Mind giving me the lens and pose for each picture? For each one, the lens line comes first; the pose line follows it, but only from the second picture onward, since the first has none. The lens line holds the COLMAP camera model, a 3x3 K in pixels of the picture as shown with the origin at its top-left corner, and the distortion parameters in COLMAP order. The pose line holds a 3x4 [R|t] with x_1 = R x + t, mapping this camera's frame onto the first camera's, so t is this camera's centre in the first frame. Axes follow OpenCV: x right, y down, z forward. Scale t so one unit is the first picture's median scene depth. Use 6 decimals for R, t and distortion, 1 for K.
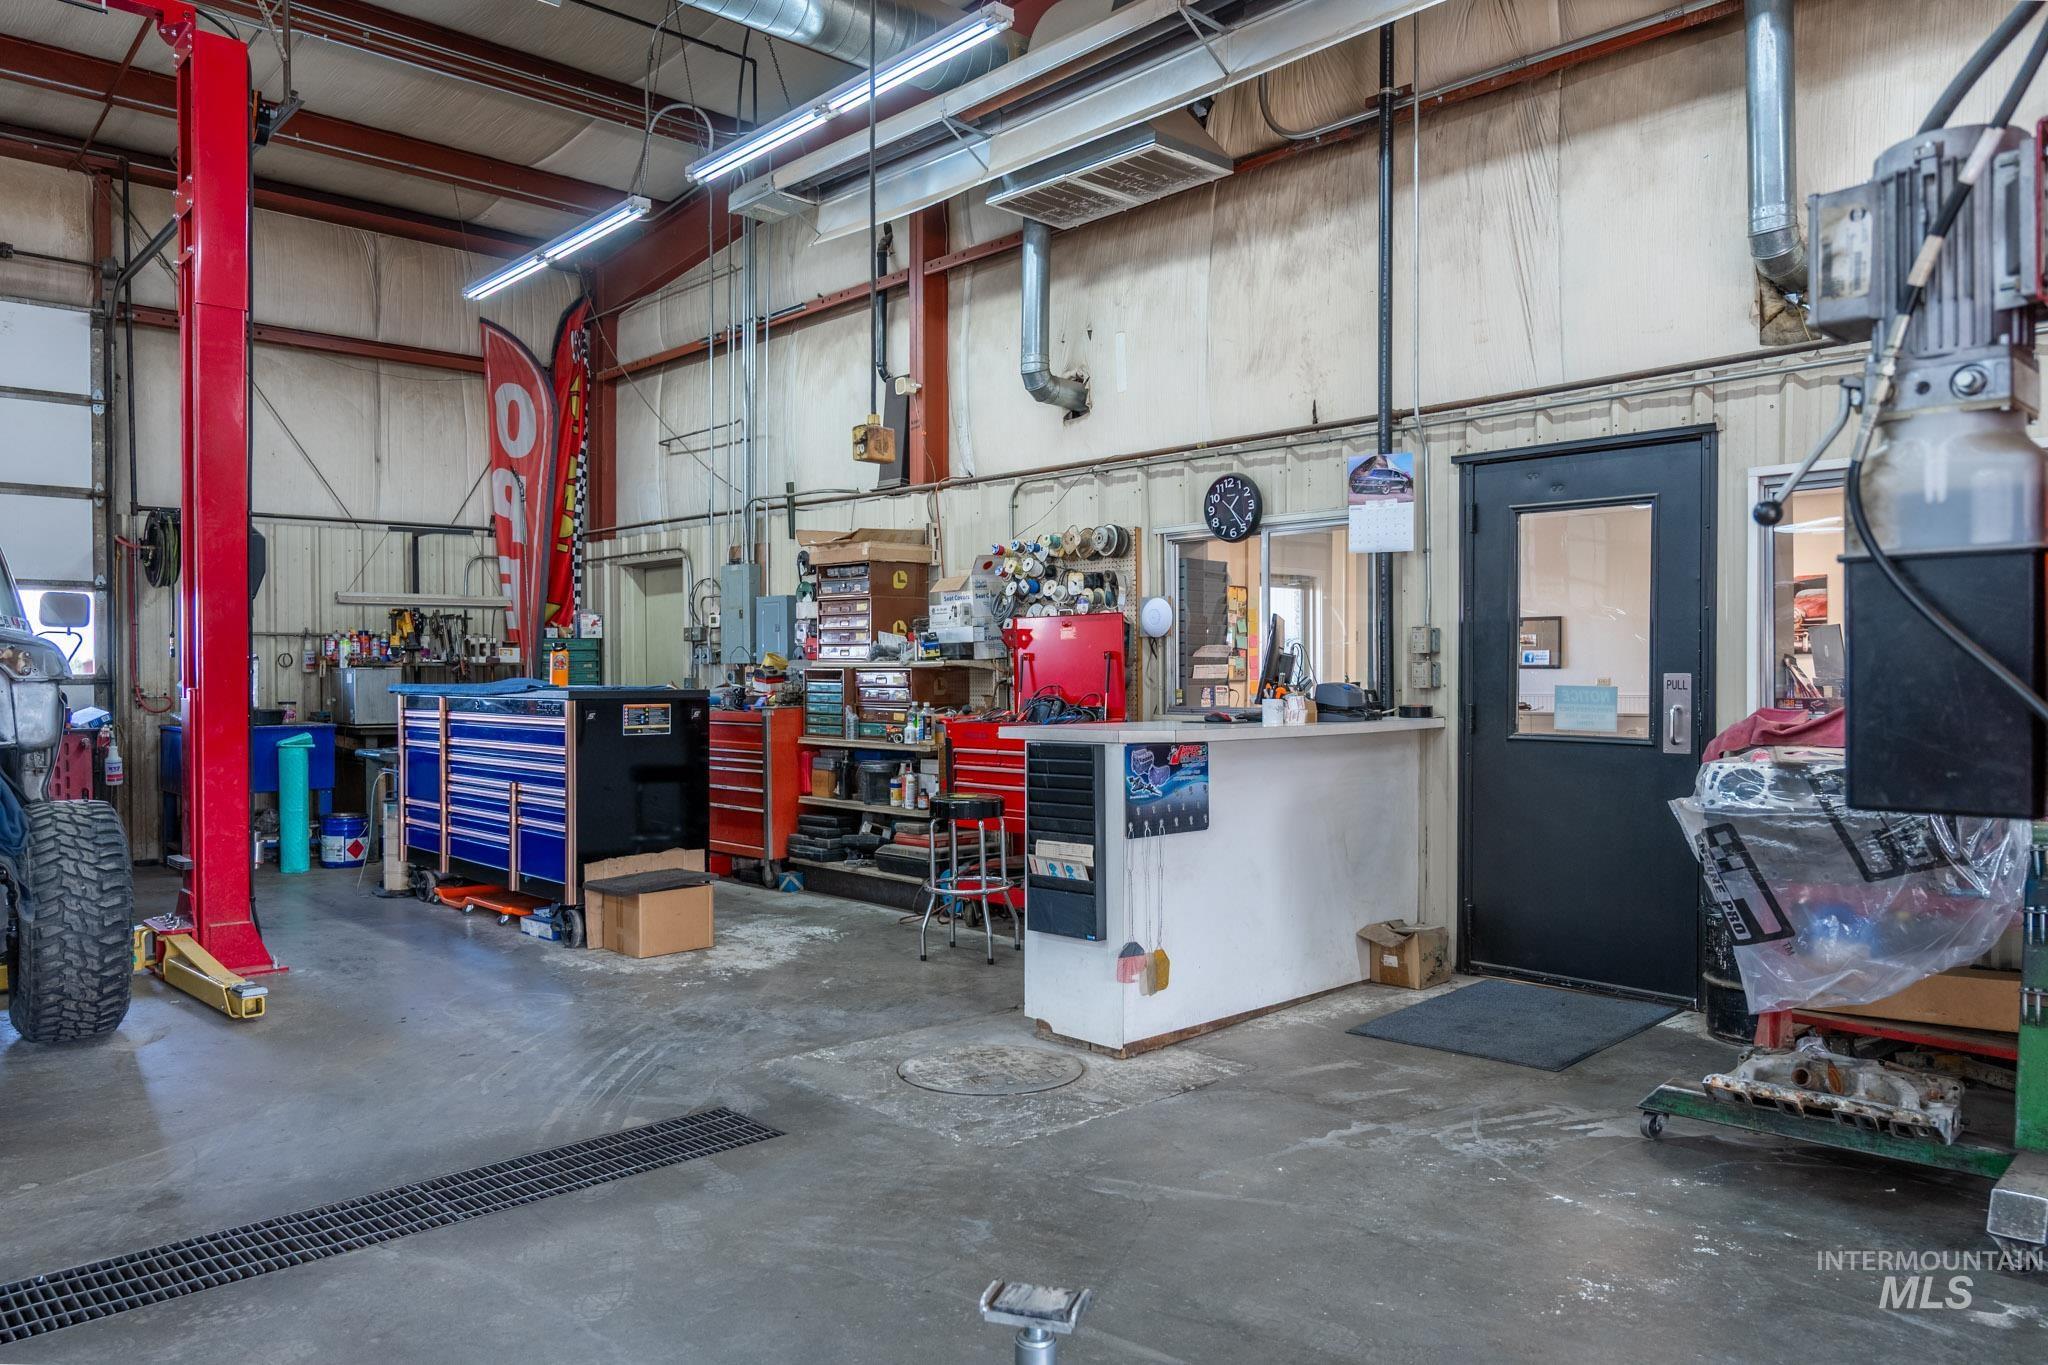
lens RADIAL K [[1380.8, 0, 1025.8], [0, 1380.8, 679.7], [0, 0, 1]] dist [-0.010124, 0.001110]
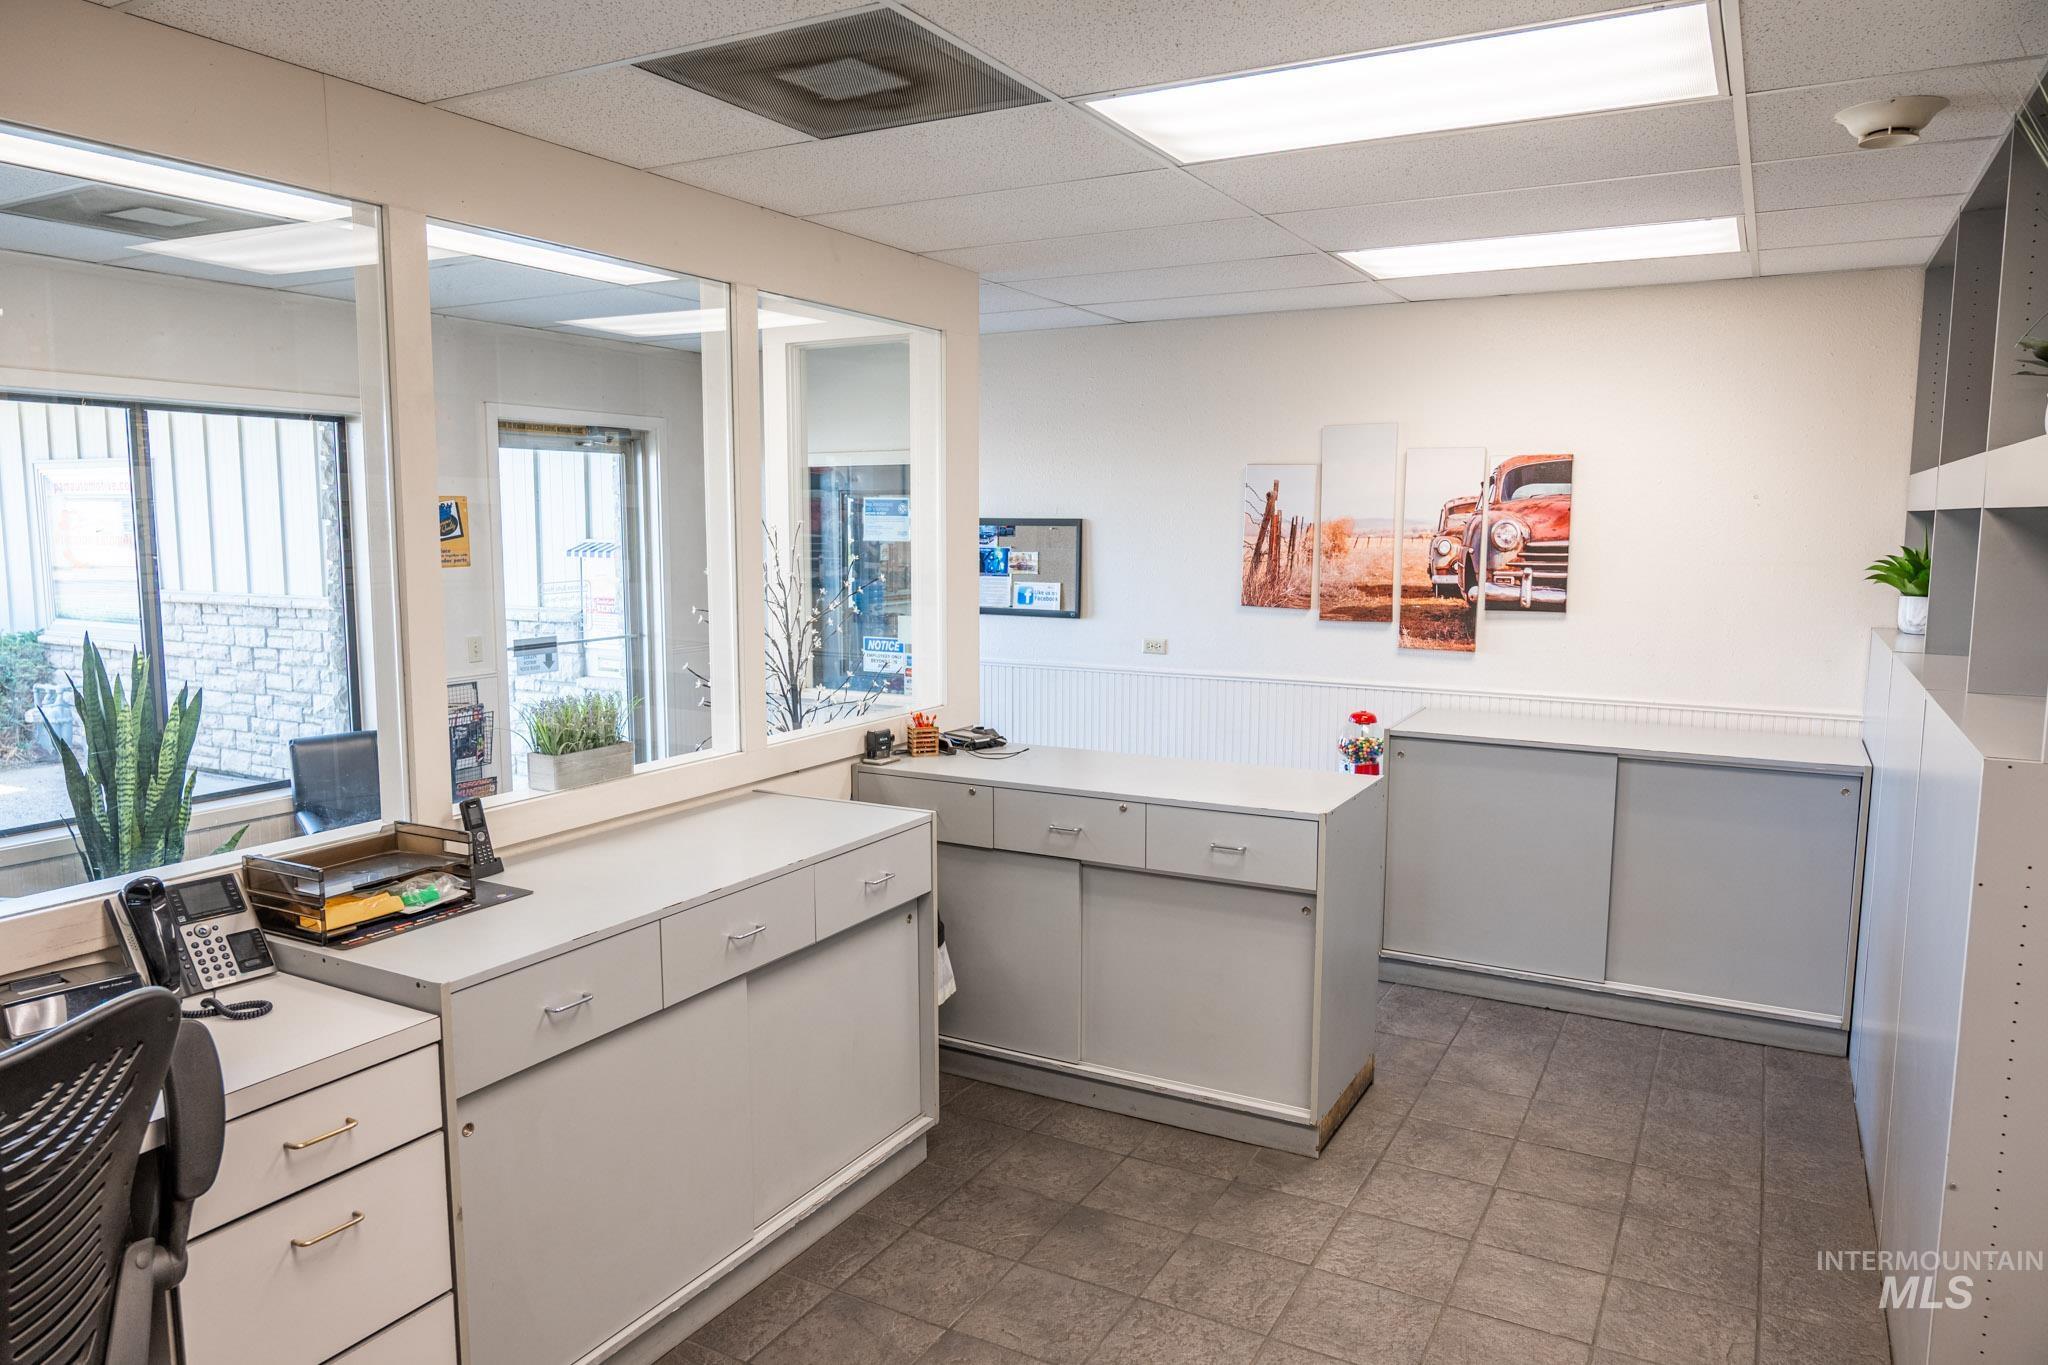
lens RADIAL K [[1380.8, 0, 1021.9], [0, 1380.8, 683.4], [0, 0, 1]] dist [-0.010124, 0.001110]
pose [[0.952676, -0.028855, 0.302616, 0.203896], [-0.004562, 0.994016, 0.109142, -0.041036], [-0.303955, -0.105357, 0.946843, 0.497249]]
